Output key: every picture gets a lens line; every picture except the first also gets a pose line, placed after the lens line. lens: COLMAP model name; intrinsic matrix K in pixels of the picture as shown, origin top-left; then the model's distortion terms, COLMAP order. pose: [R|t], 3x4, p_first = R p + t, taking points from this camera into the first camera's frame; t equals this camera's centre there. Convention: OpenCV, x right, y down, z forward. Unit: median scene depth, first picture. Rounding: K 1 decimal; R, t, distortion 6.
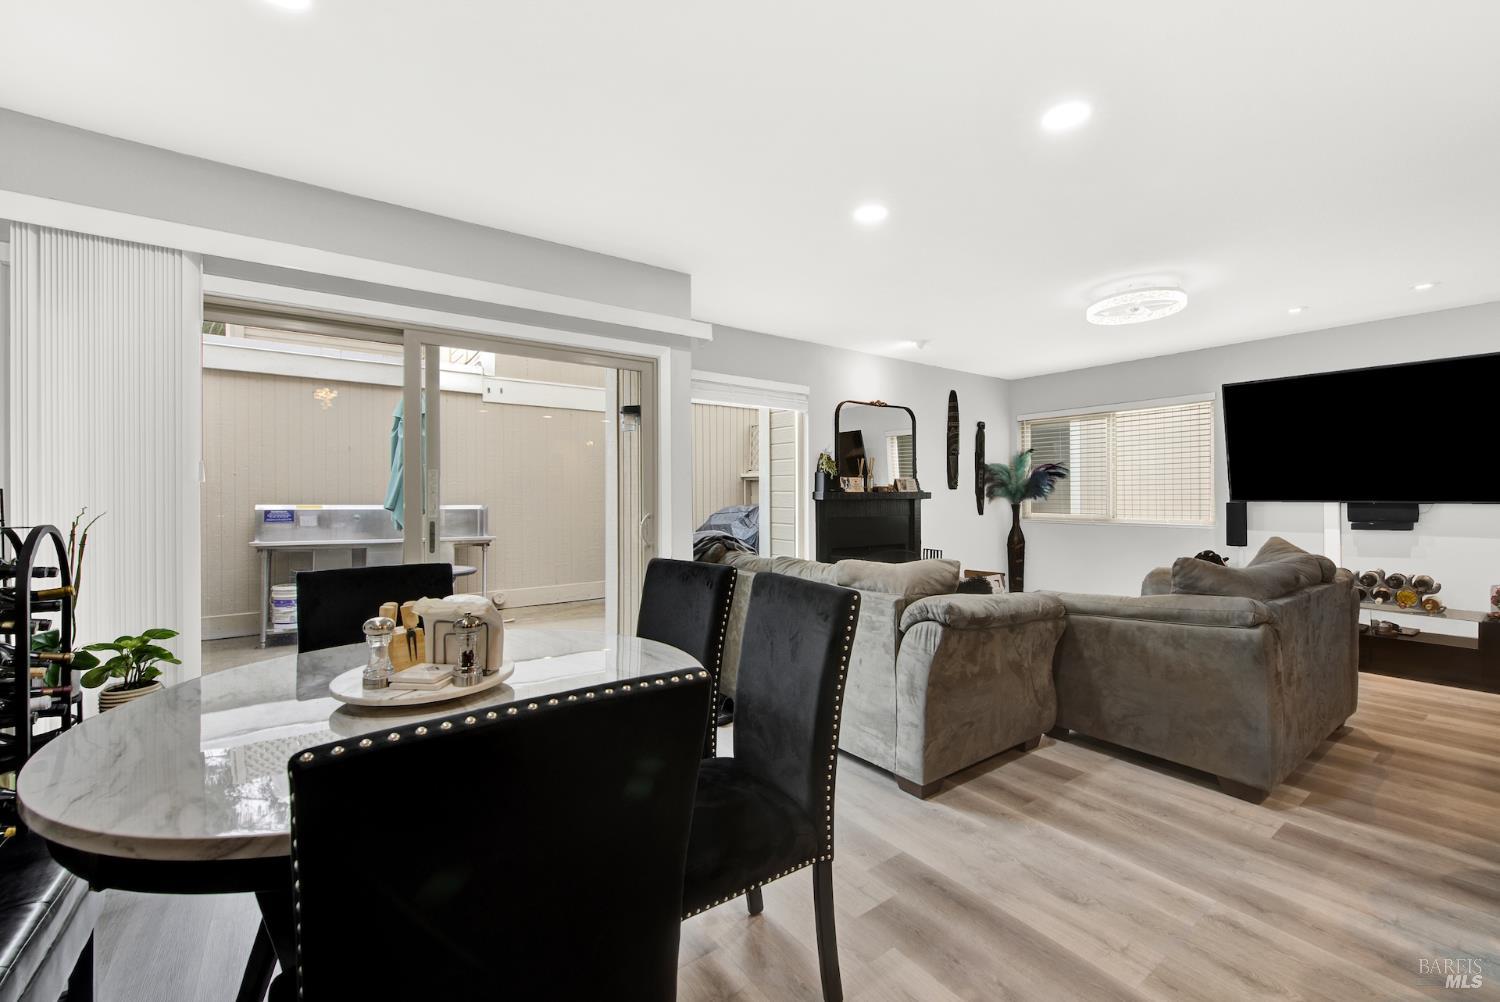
lens RADIAL K [[615.0, 0, 756.1], [0, 615.0, 497.5], [0, 0, 1]] dist [-0.000704, -0.001739]
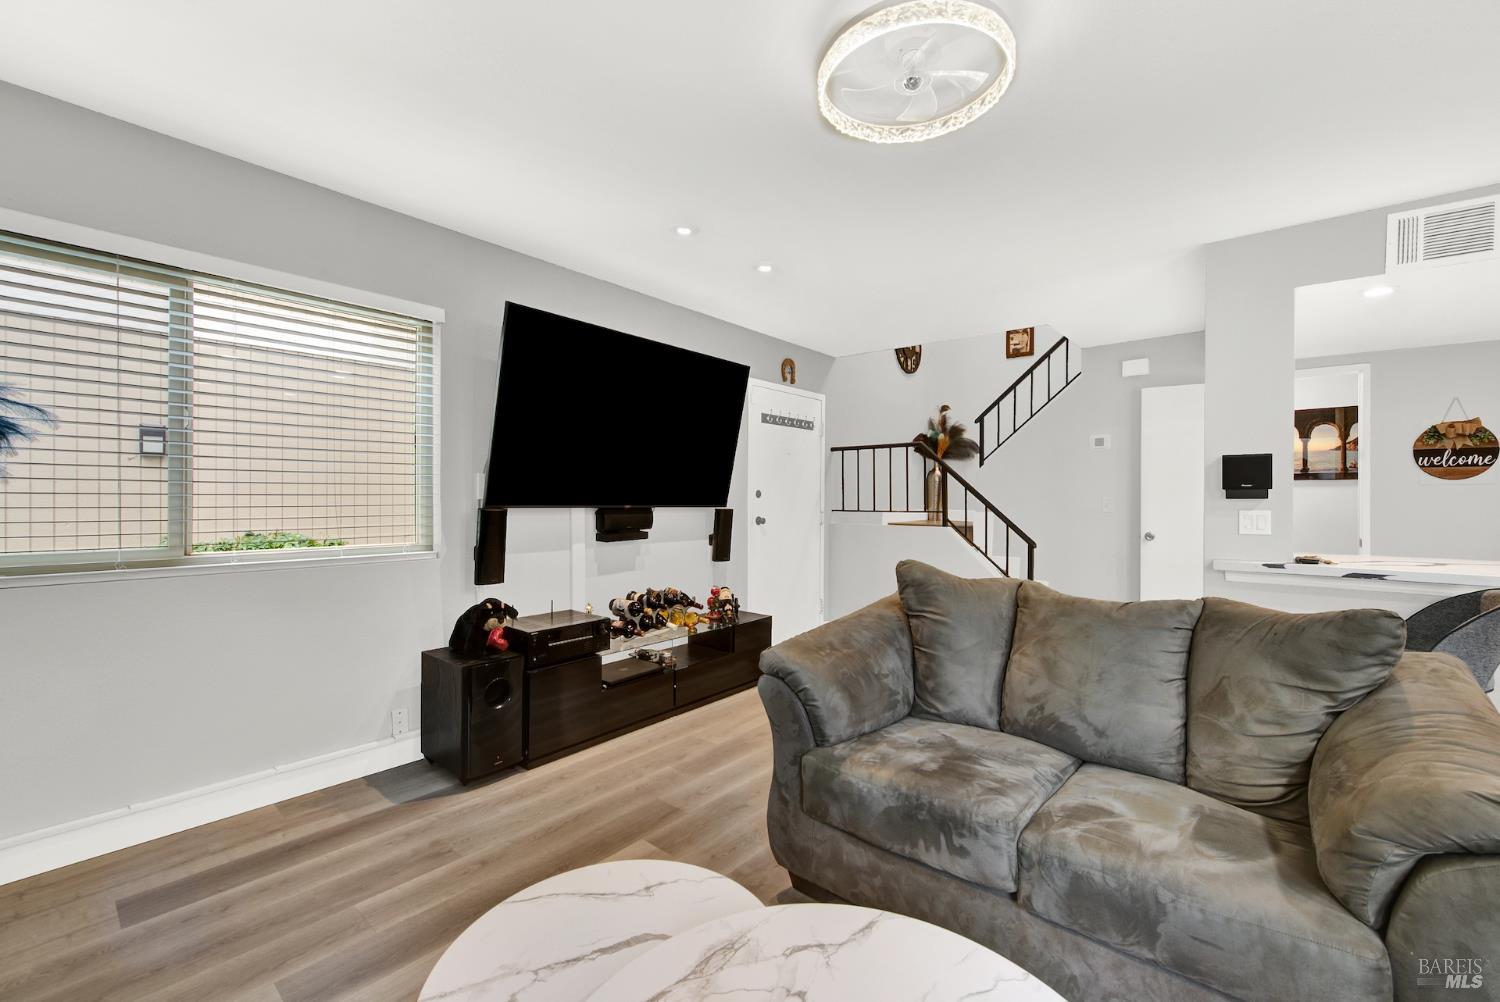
lens RADIAL K [[615.0, 0, 760.3], [0, 615.0, 498.9], [0, 0, 1]] dist [-0.000704, -0.001739]
pose [[-0.241985, 0.002401, 0.970277, 0.195255], [-0.001393, 0.999995, -0.002822, -0.000125], [-0.970279, -0.002035, -0.241980, 1.124503]]
